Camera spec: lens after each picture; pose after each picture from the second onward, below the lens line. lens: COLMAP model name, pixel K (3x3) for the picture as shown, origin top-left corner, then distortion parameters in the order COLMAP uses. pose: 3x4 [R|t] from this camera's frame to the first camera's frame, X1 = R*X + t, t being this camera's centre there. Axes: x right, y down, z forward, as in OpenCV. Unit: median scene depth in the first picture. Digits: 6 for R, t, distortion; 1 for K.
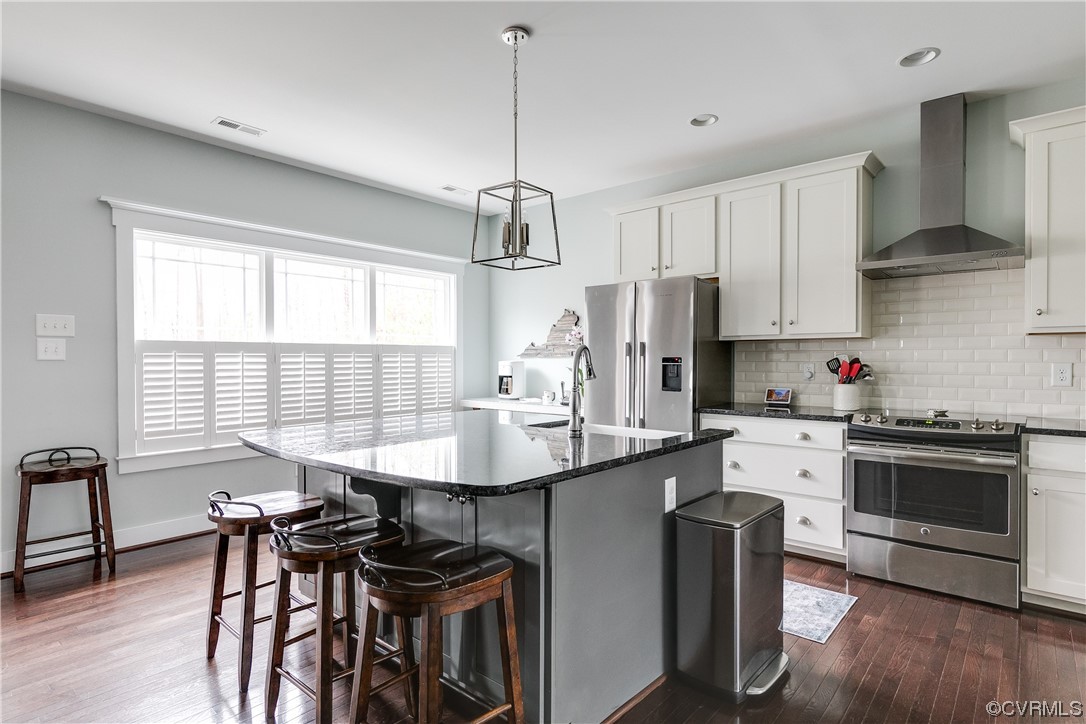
lens RADIAL K [[575.7, 0, 538.5], [0, 575.7, 356.9], [0, 0, 1]] dist [0.000540, 0.000165]
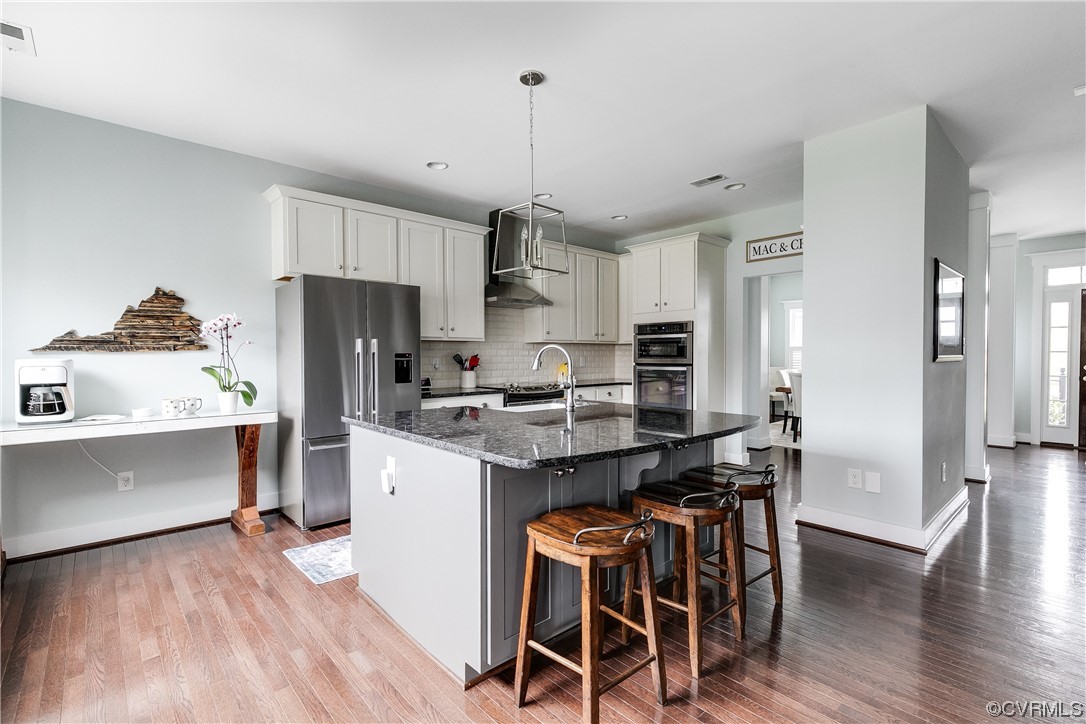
lens RADIAL K [[491.1, 0, 541.4], [0, 491.1, 366.5], [0, 0, 1]] dist [0.007618, -0.001600]
pose [[0.113205, -0.017381, 0.993420, -0.702575], [0.006100, 0.999840, 0.016798, 0.012422], [-0.993553, 0.004158, 0.113293, 0.609858]]
